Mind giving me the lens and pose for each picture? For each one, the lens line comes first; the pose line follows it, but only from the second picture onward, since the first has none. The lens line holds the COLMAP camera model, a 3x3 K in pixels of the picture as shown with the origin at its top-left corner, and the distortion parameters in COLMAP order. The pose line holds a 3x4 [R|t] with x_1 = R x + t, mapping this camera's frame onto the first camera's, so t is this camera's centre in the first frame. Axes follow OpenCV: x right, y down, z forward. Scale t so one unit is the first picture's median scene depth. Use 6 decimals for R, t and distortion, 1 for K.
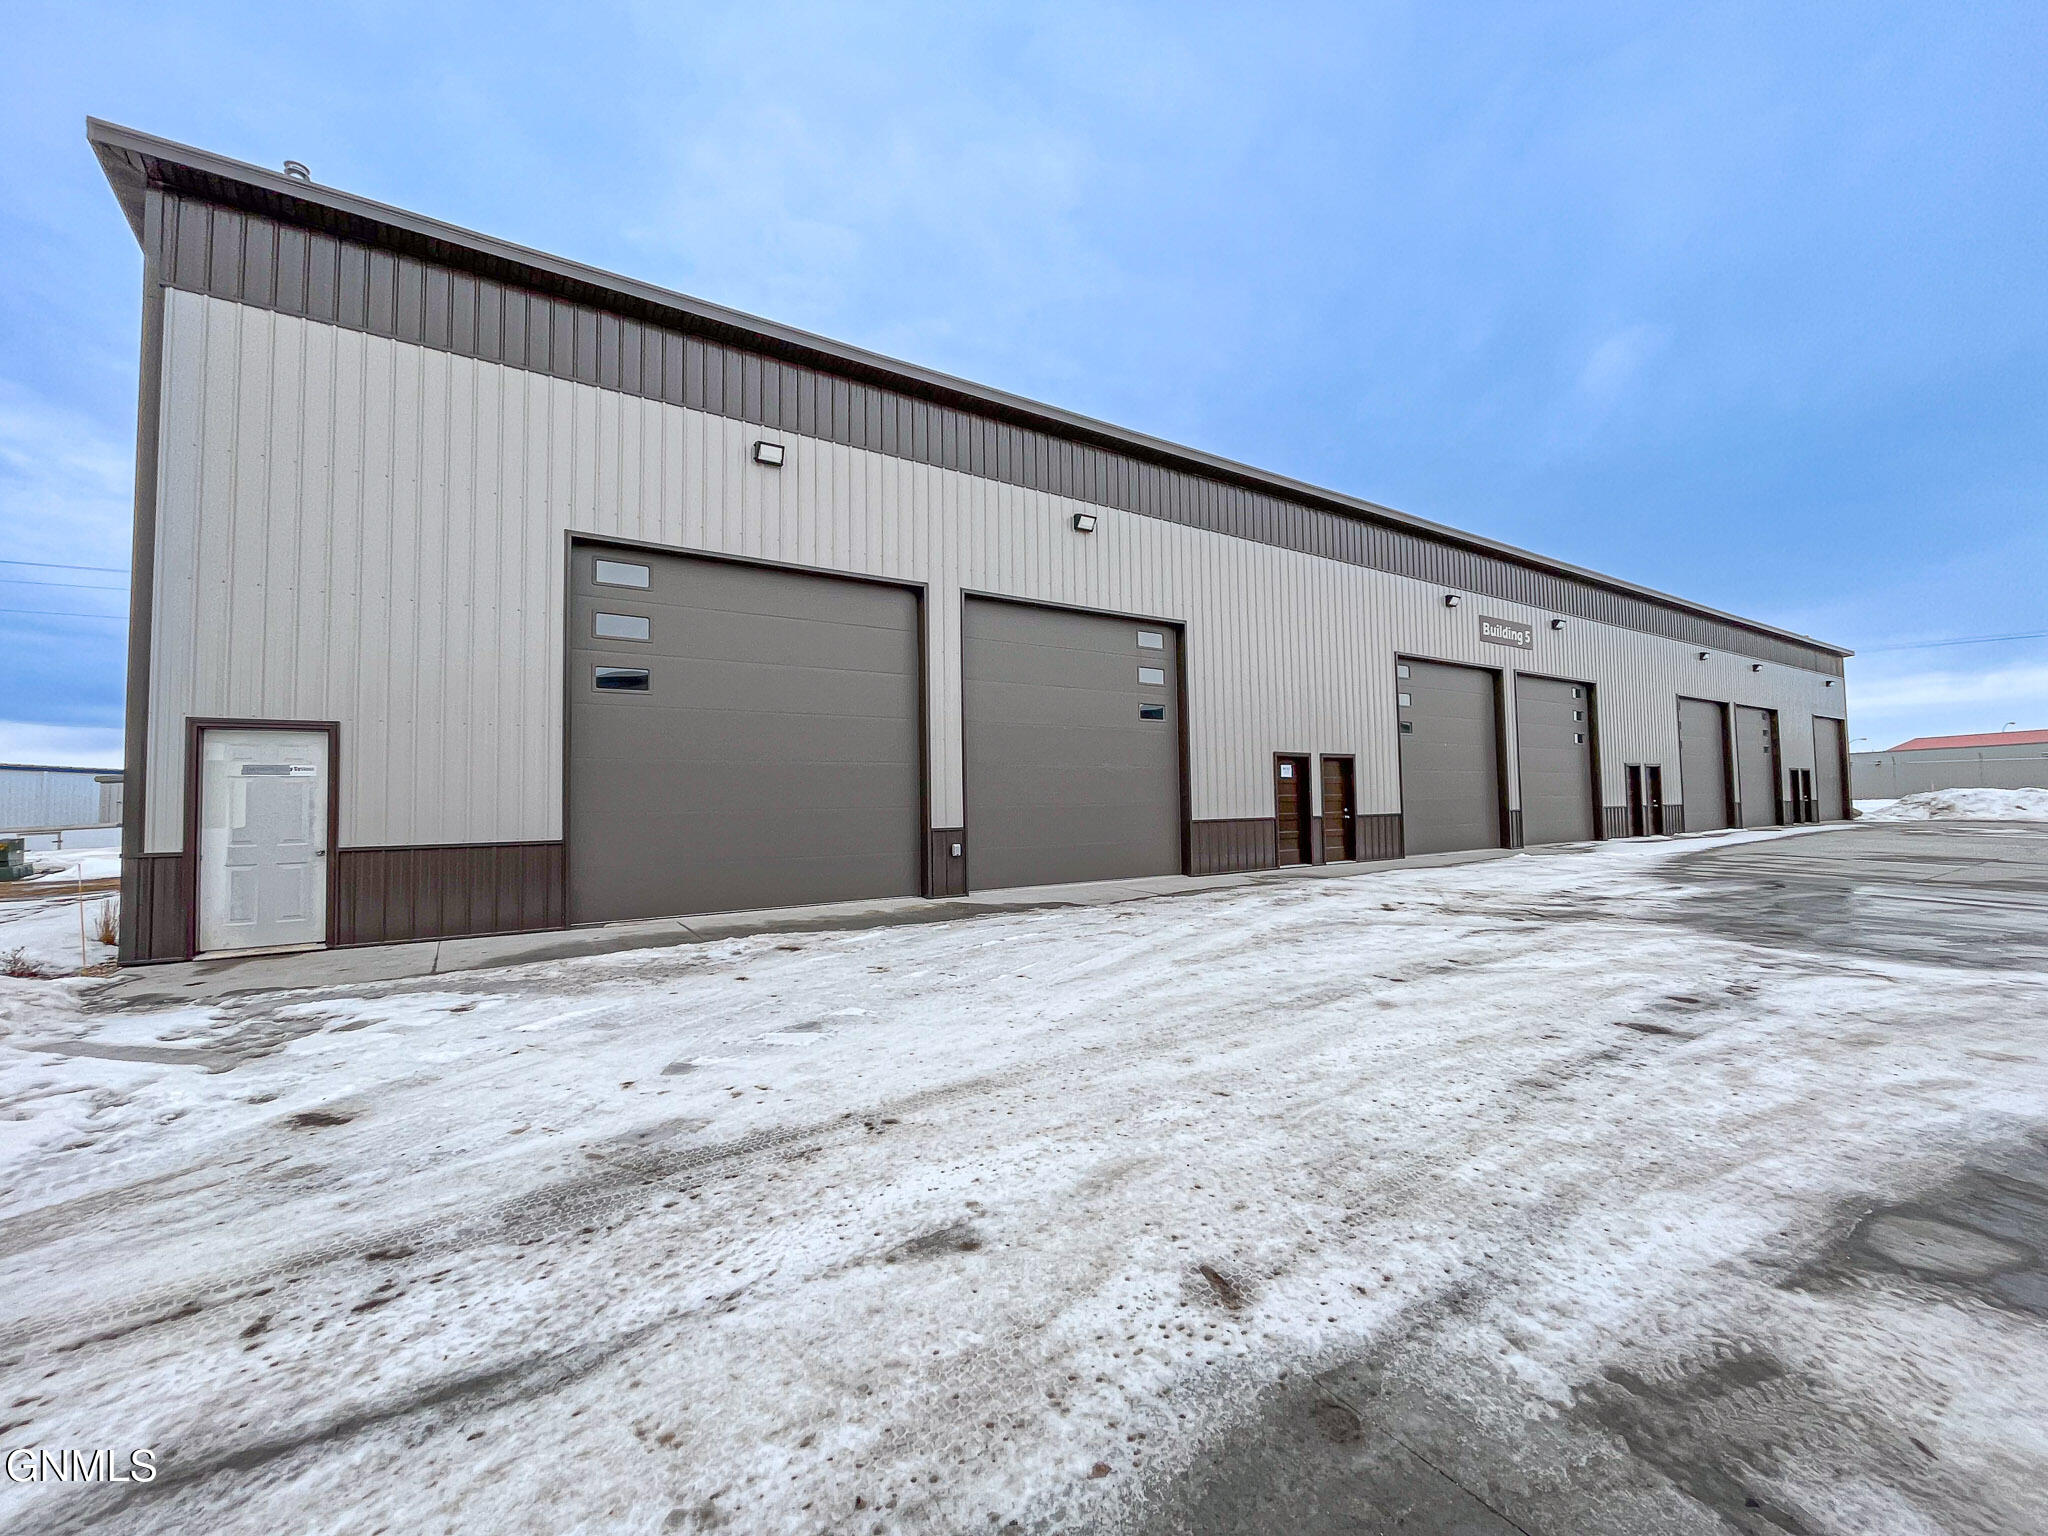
lens RADIAL K [[823.4, 0, 1024.0], [0, 823.4, 768.0], [0, 0, 1]] dist [-0.002583, -0.000330]
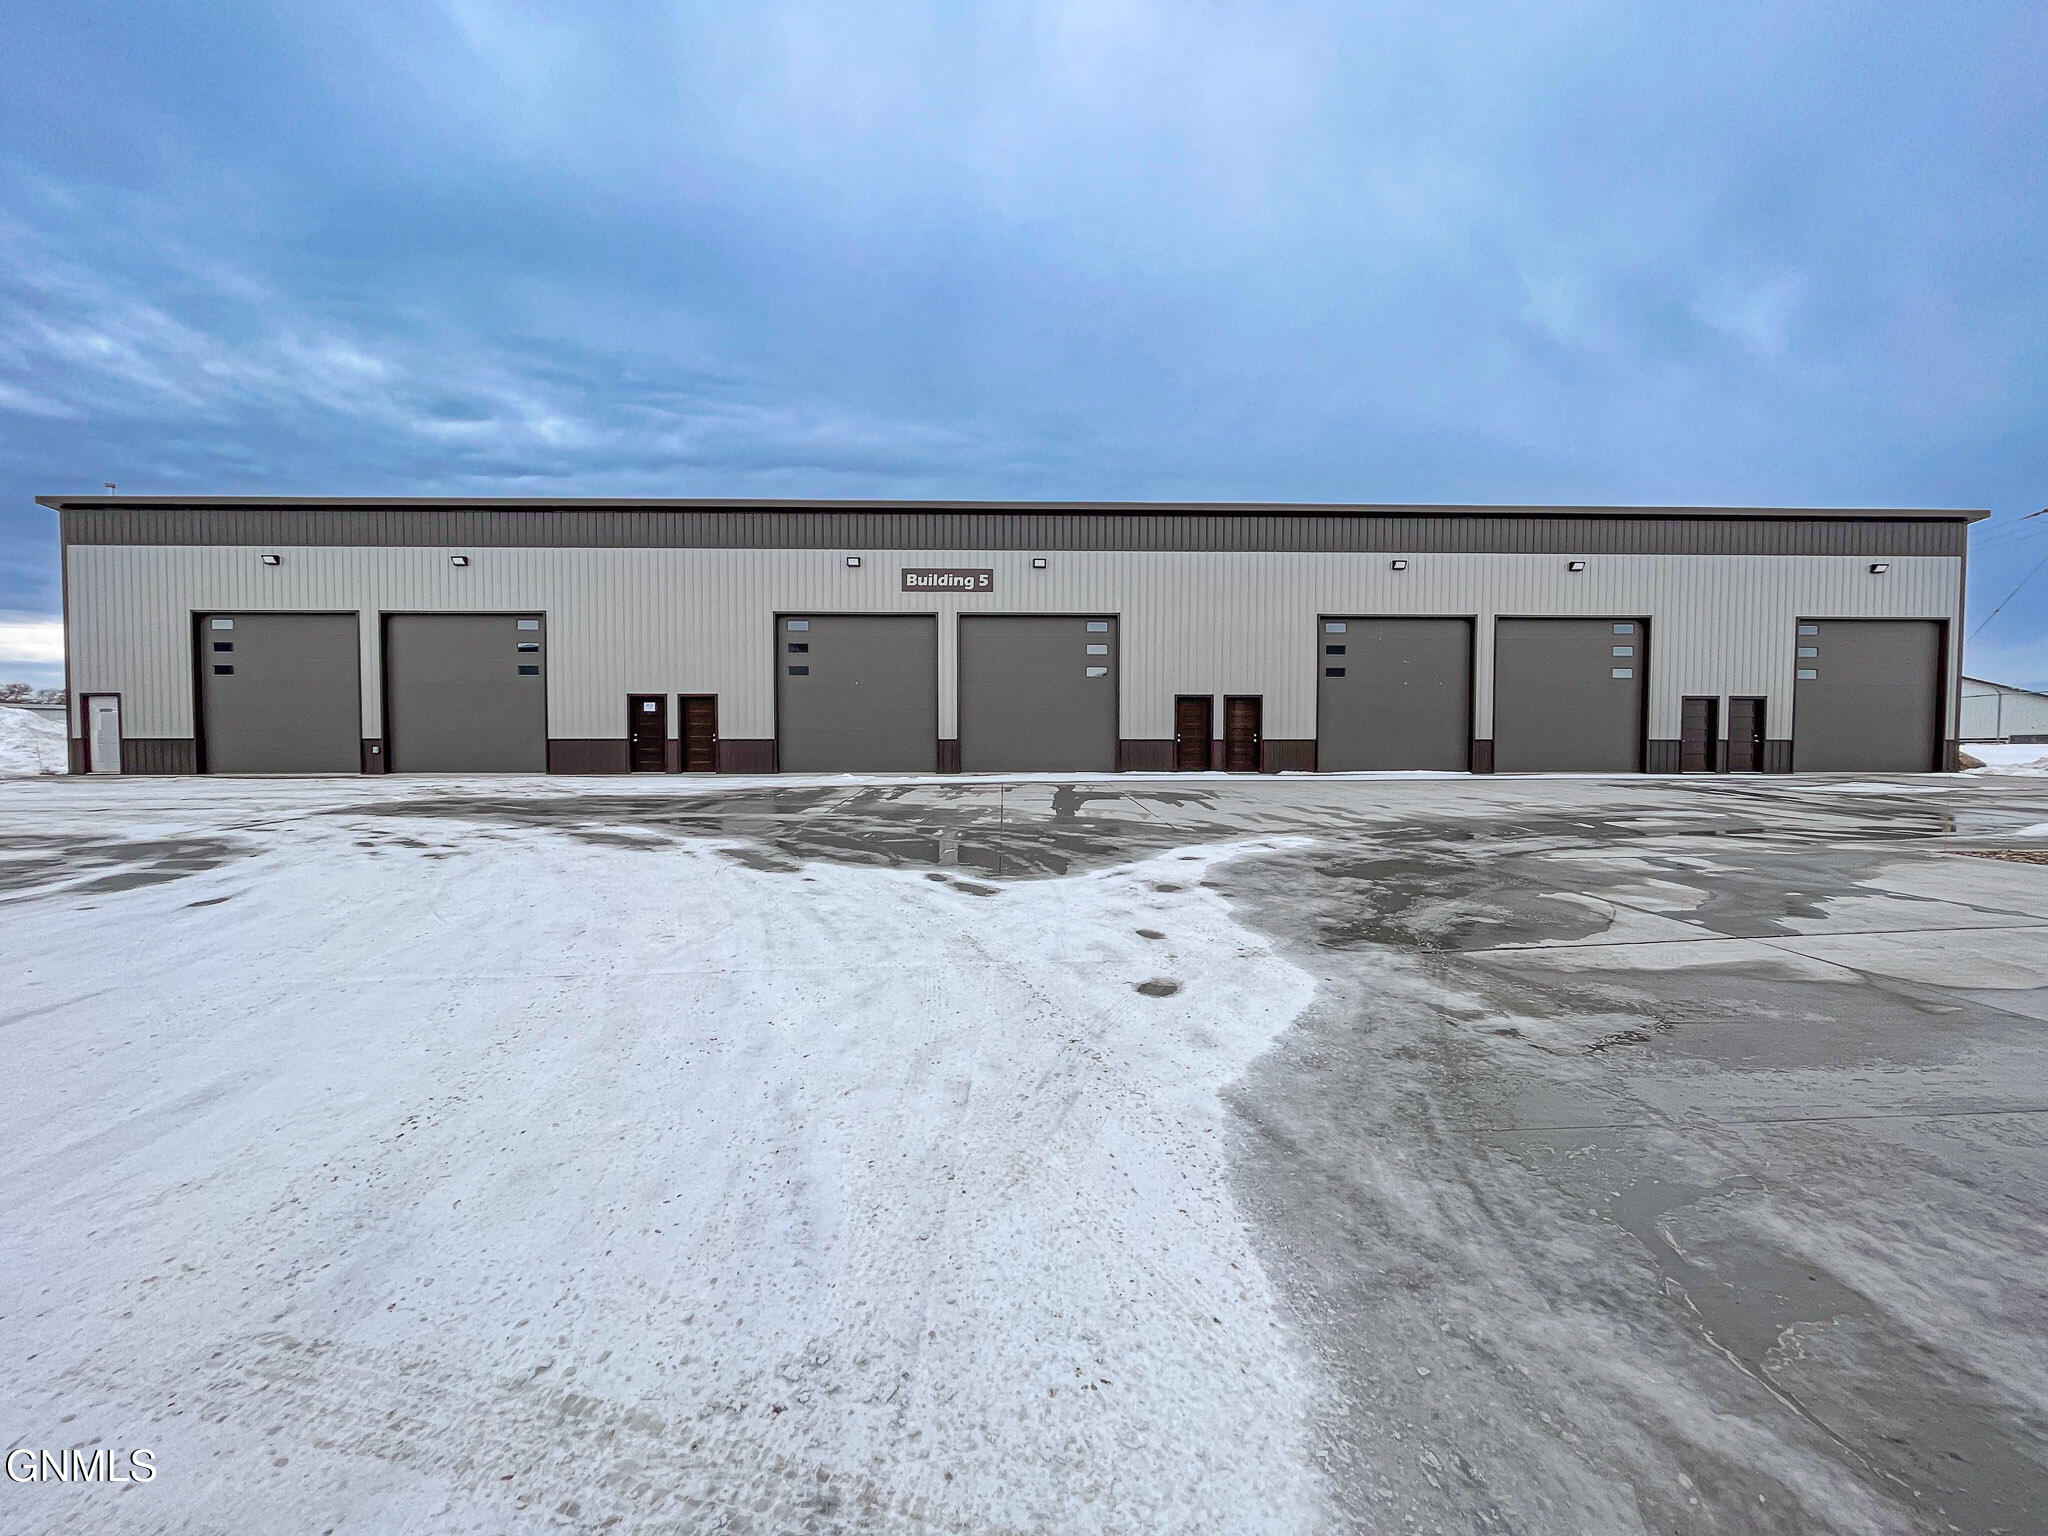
lens RADIAL K [[823.4, 0, 1024.0], [0, 823.4, 768.0], [0, 0, 1]] dist [-0.002583, -0.000330]
pose [[0.849619, 0.051251, -0.524901, 0.573364], [0.007059, 0.994073, 0.108487, -0.014435], [0.527350, -0.095878, 0.844221, 0.042147]]
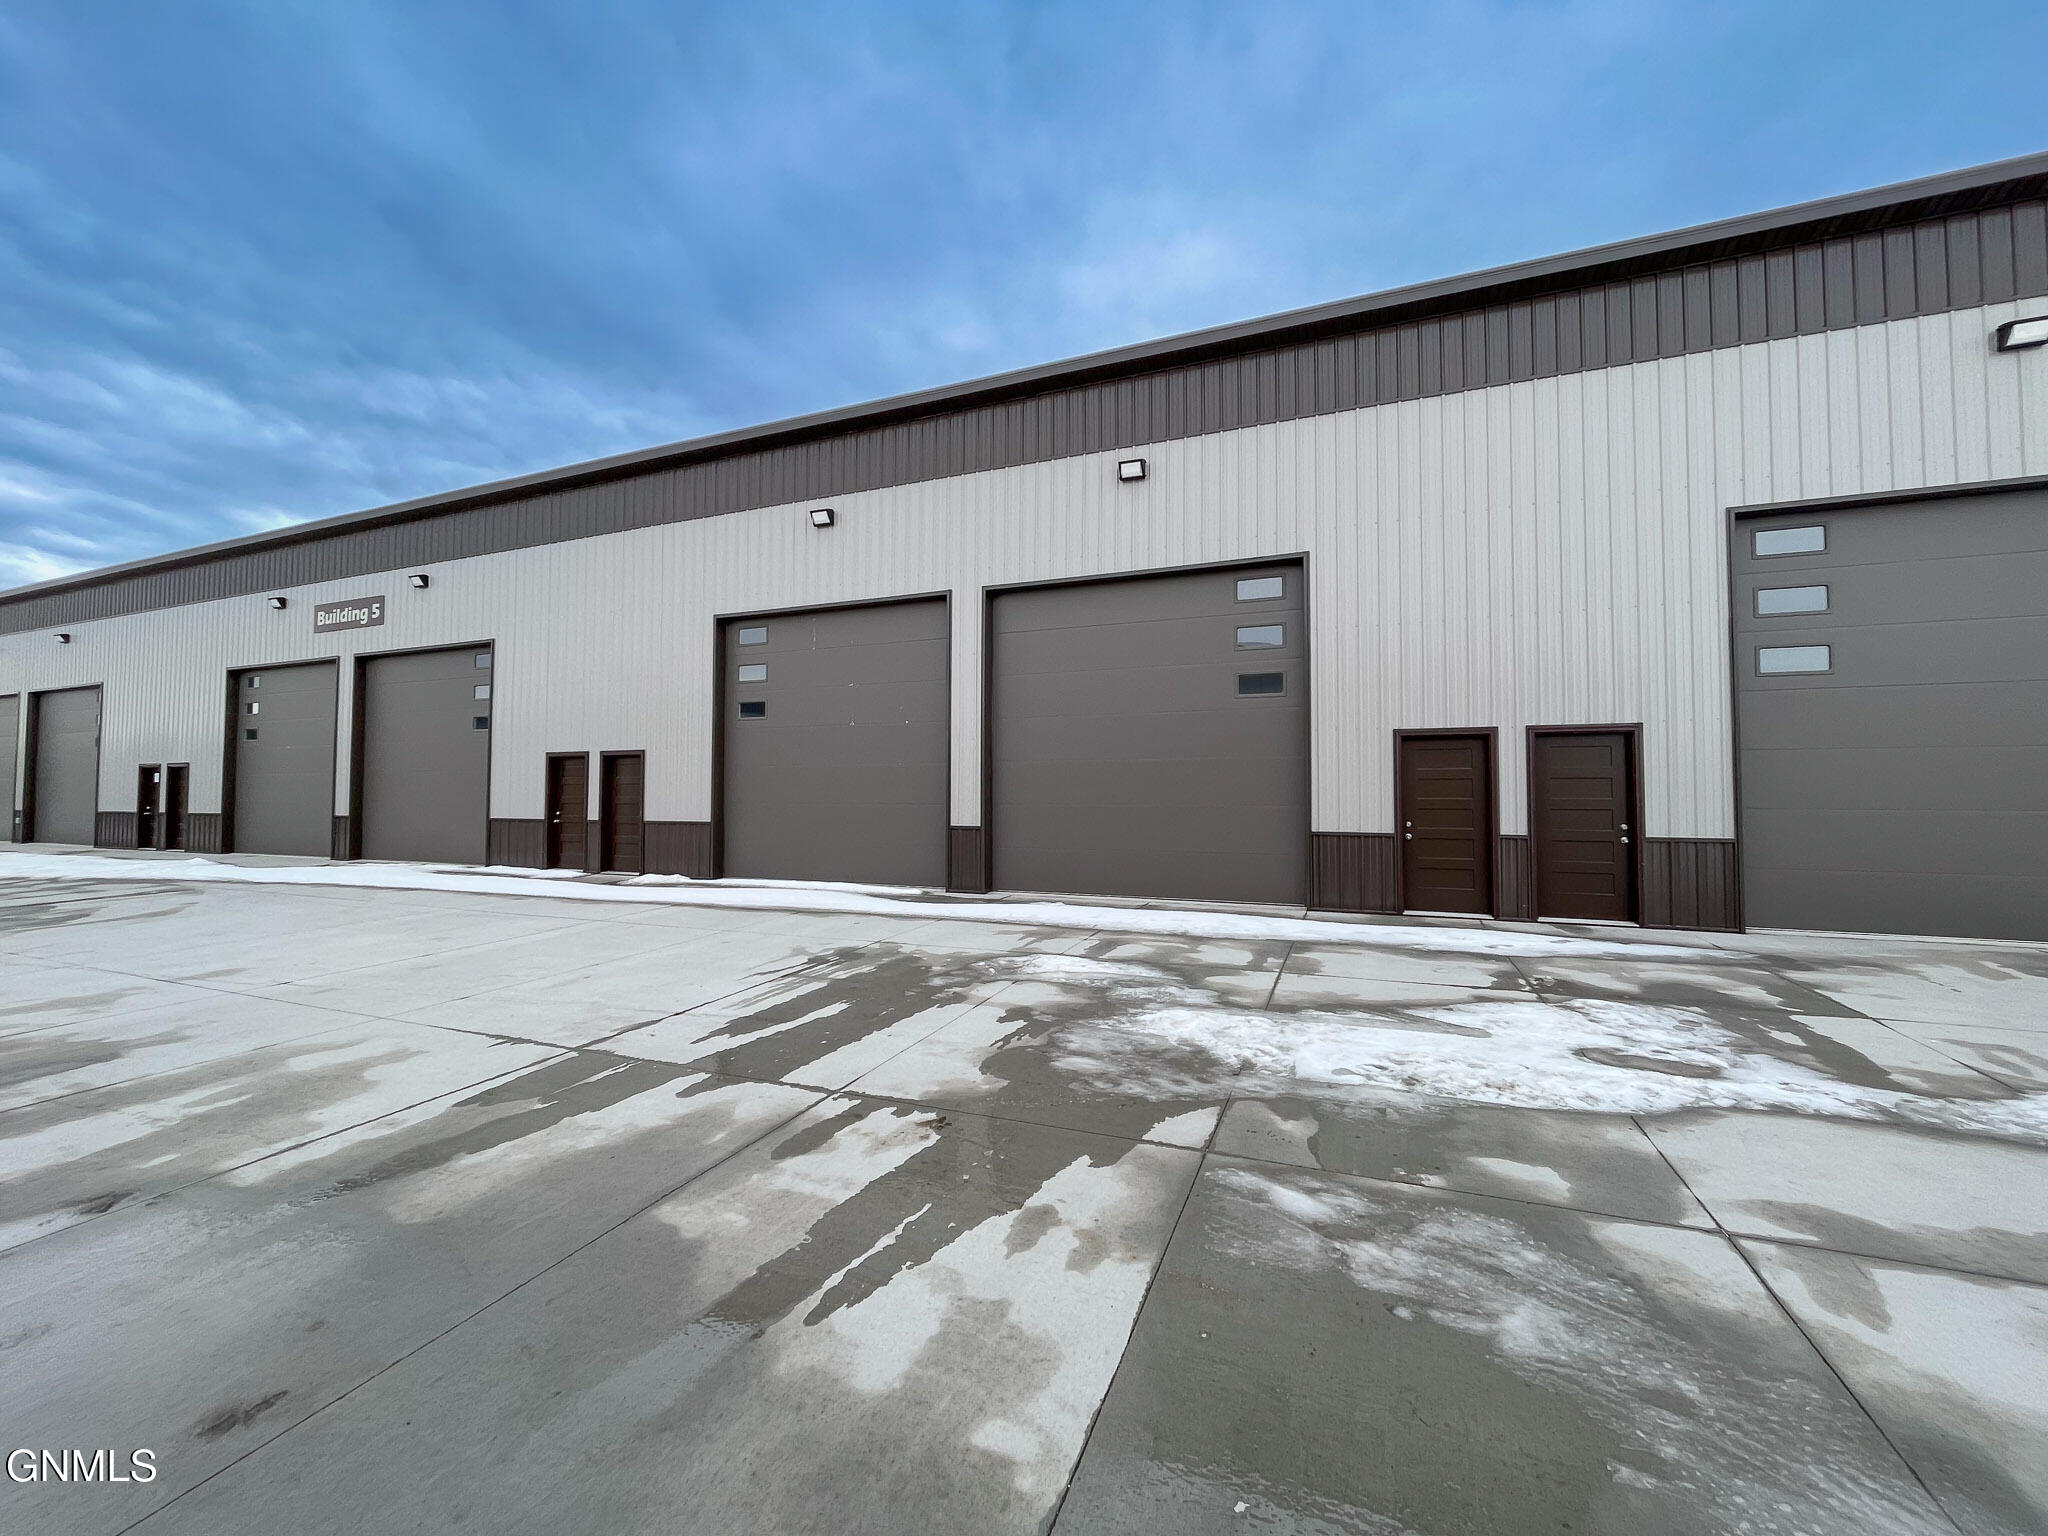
lens RADIAL K [[790.4, 0, 1024.0], [0, 790.4, 768.0], [0, 0, 1]] dist [-0.000042, -0.000069]
pose [[0.572826, -0.014137, -0.819555, 0.765223], [0.020780, 0.999780, -0.002721, 0.007959], [0.819414, -0.015472, 0.572994, 0.499192]]
